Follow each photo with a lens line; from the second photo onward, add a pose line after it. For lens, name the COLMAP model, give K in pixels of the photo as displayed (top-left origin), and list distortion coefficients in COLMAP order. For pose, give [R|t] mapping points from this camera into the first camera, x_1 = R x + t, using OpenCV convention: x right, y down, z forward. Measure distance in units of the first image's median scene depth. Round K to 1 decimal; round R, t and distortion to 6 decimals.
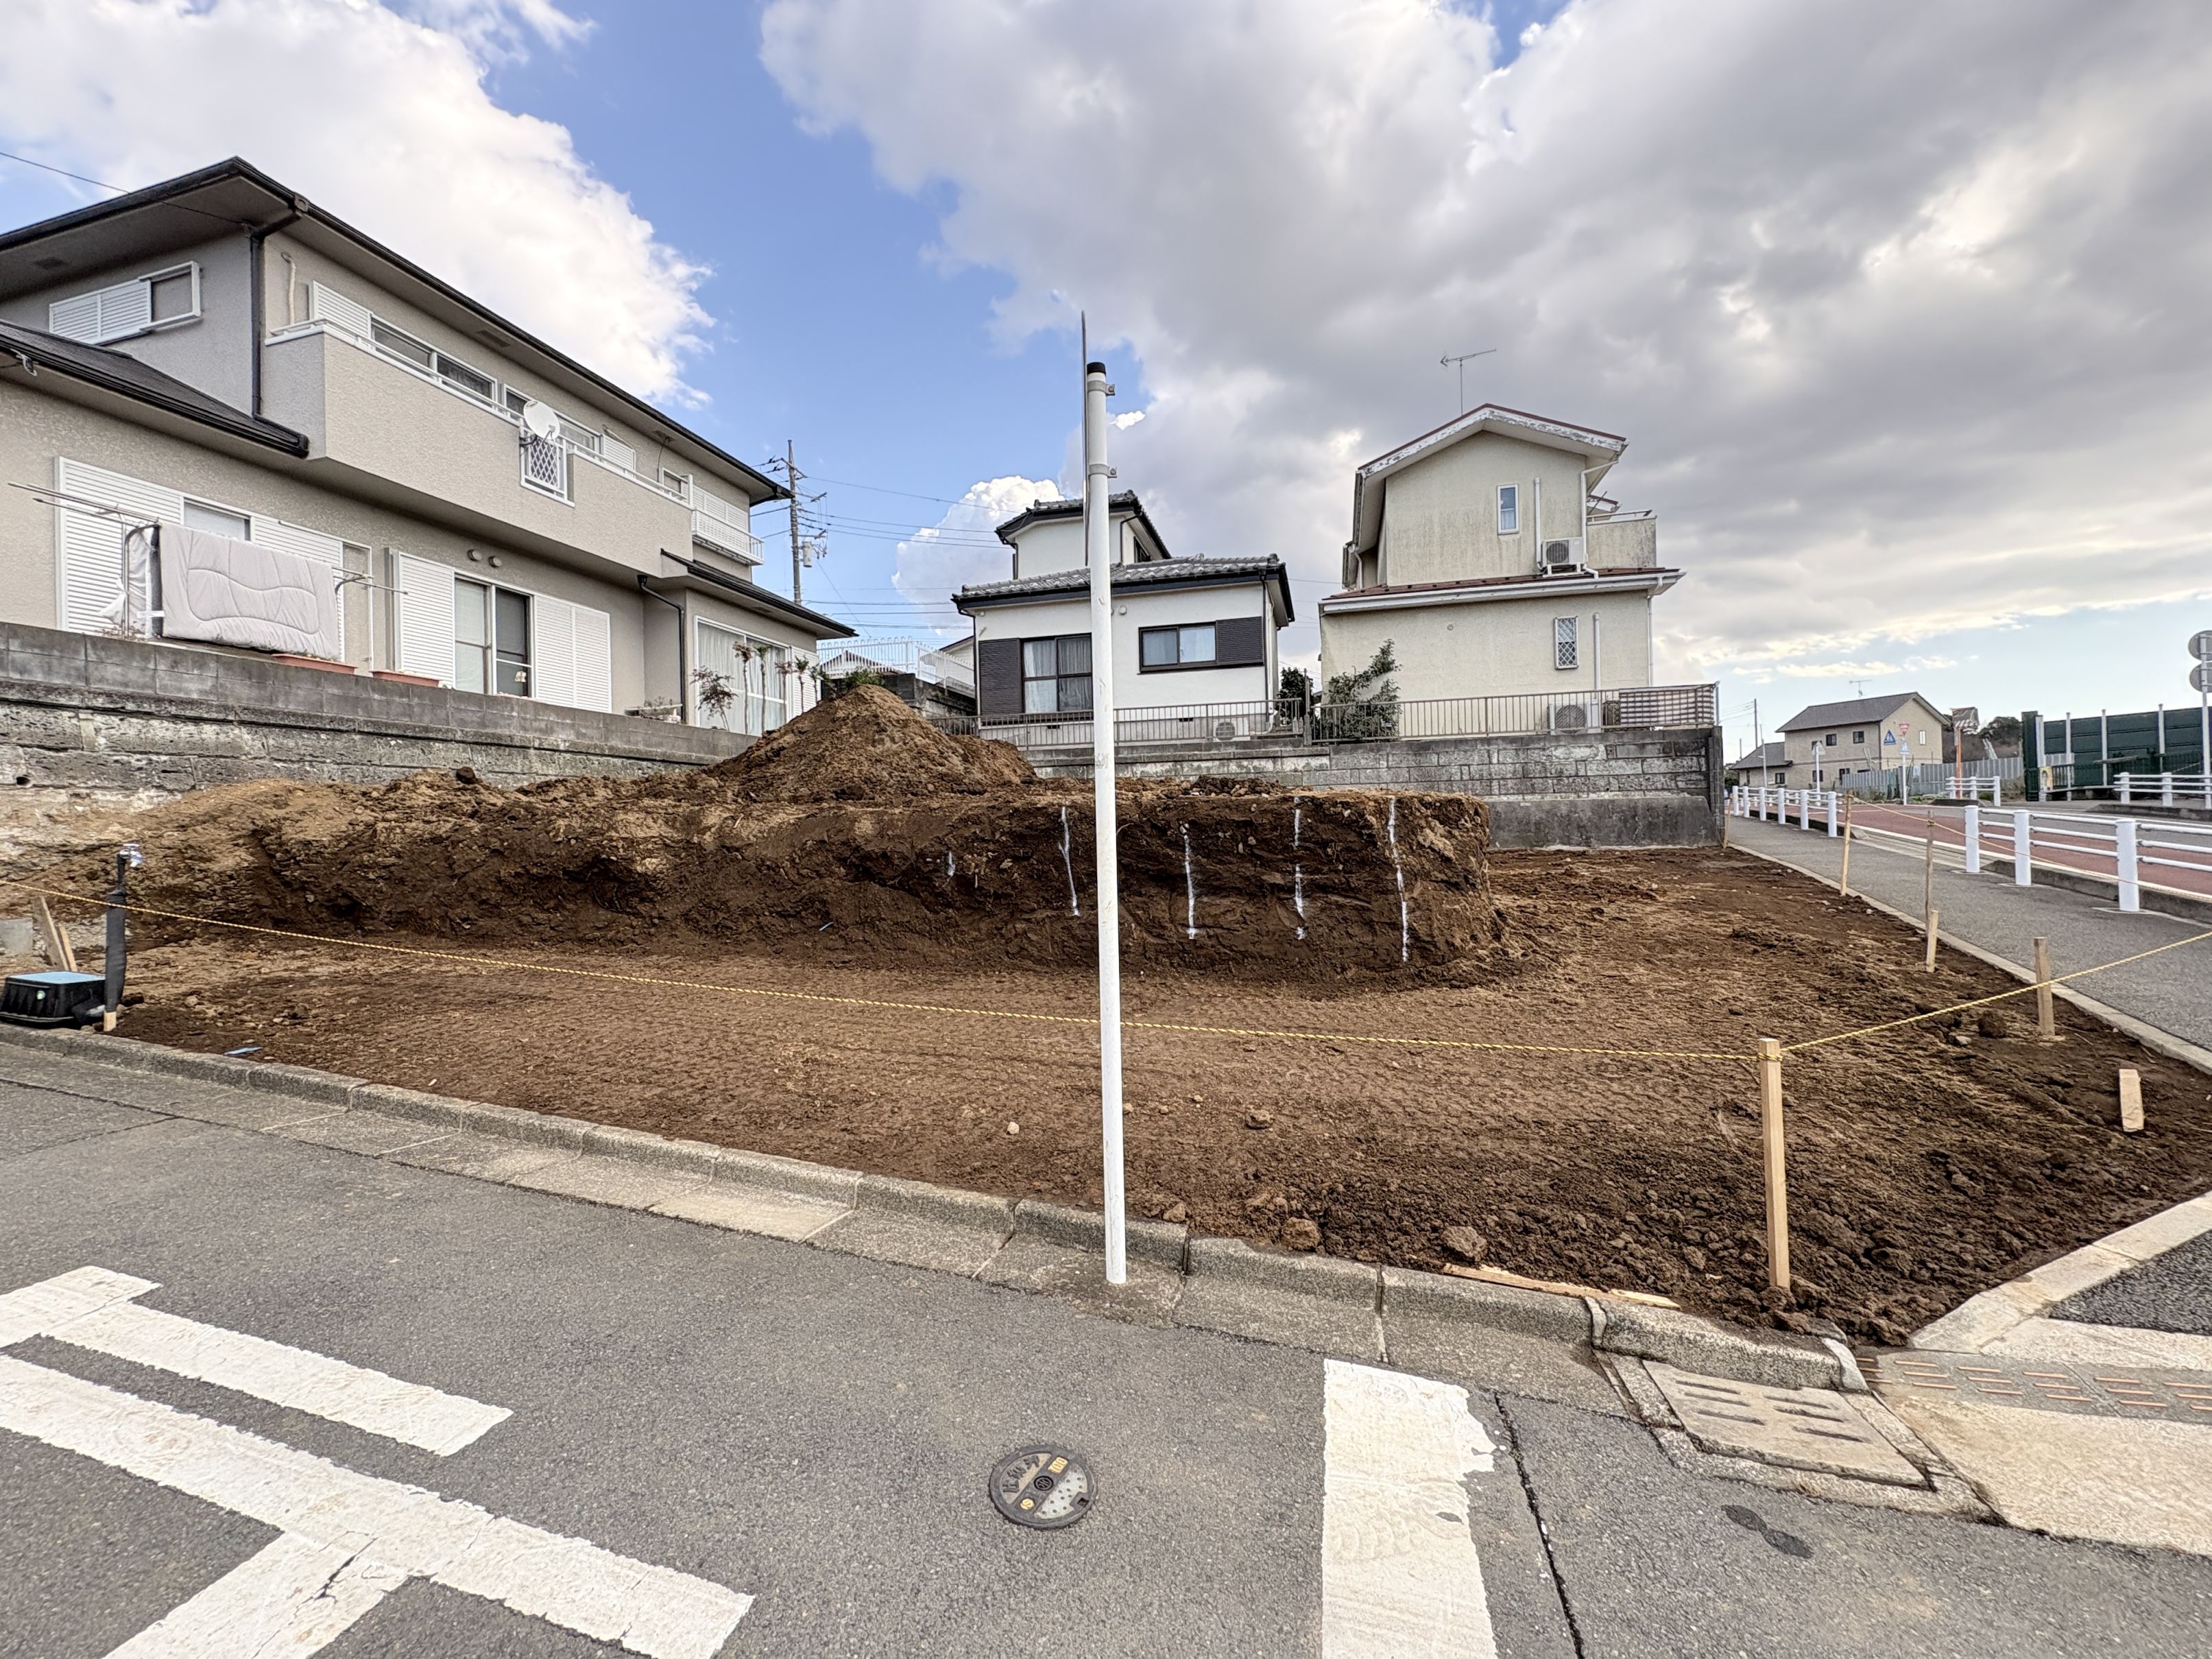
lens RADIAL K [[880.0, 0, 1107.6], [0, 880.0, 829.5], [0, 0, 1]] dist [0.000147, 0.000345]
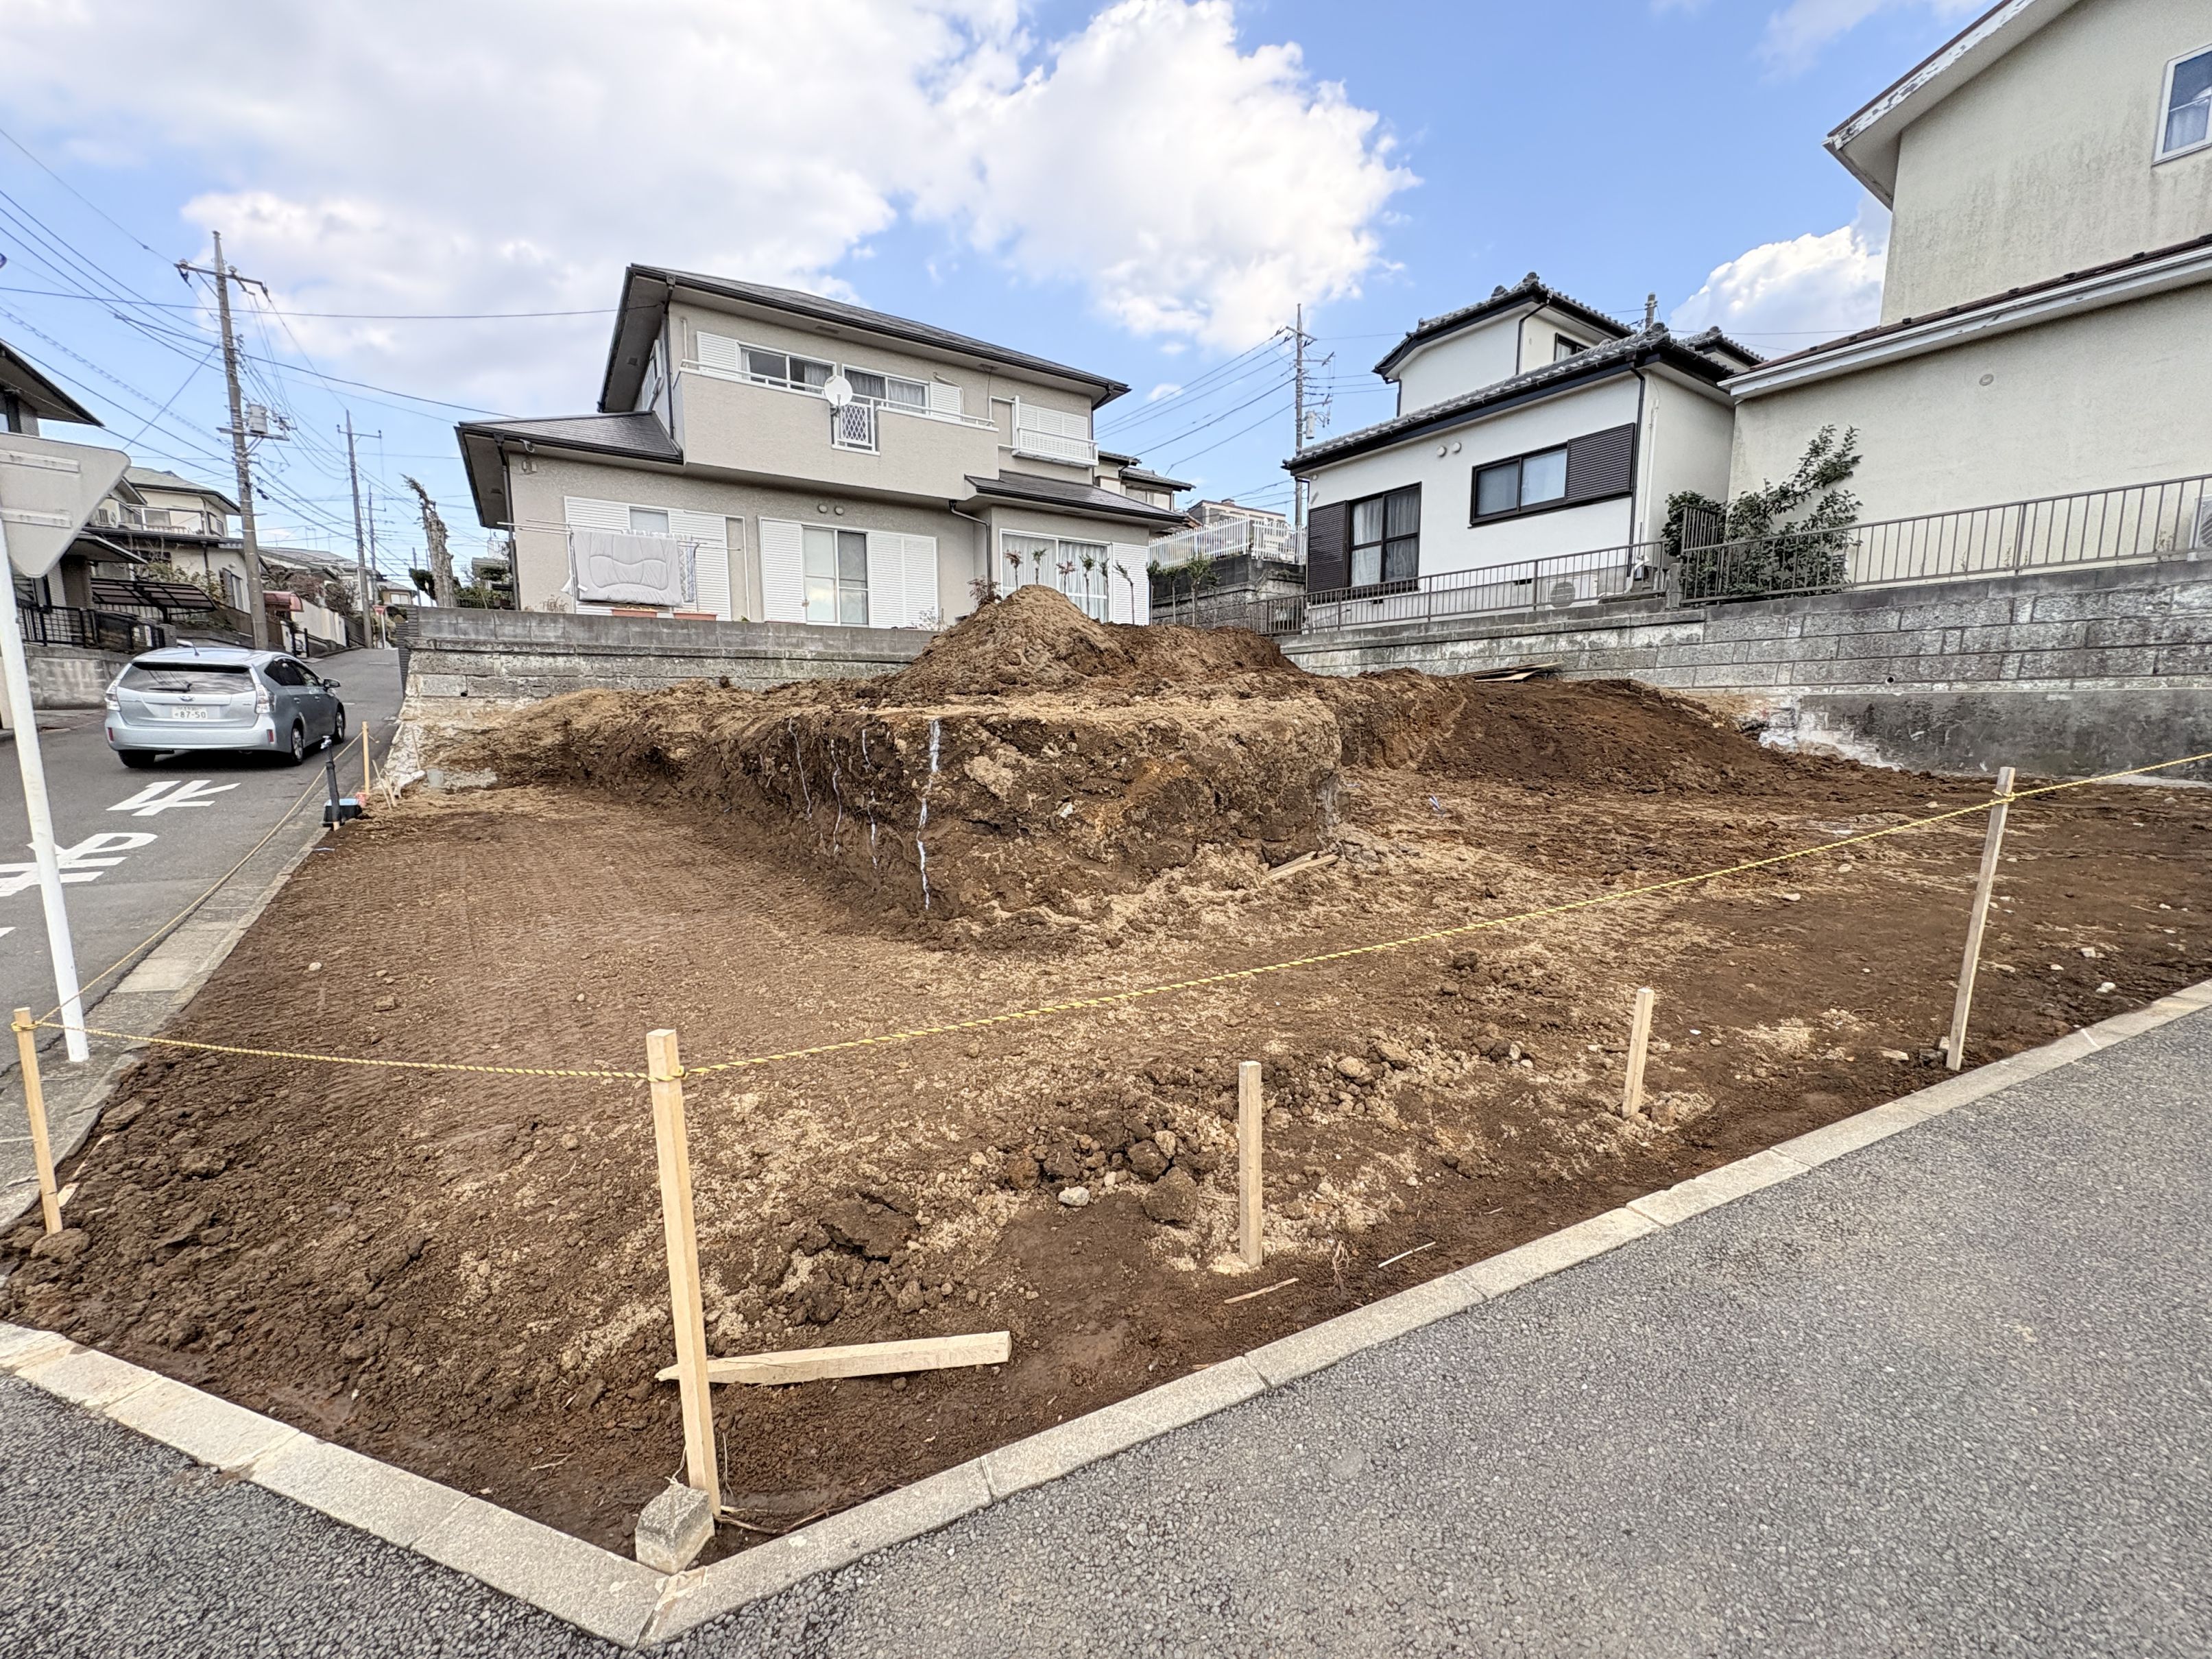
lens RADIAL K [[879.6, 0, 1107.5], [0, 879.6, 829.7], [0, 0, 1]] dist [0.000437, 0.000165]
pose [[0.749312, 0.103646, -0.654056, 0.519868], [-0.009439, 0.989247, 0.145948, -0.028280], [0.662149, -0.103187, 0.742233, 0.243865]]
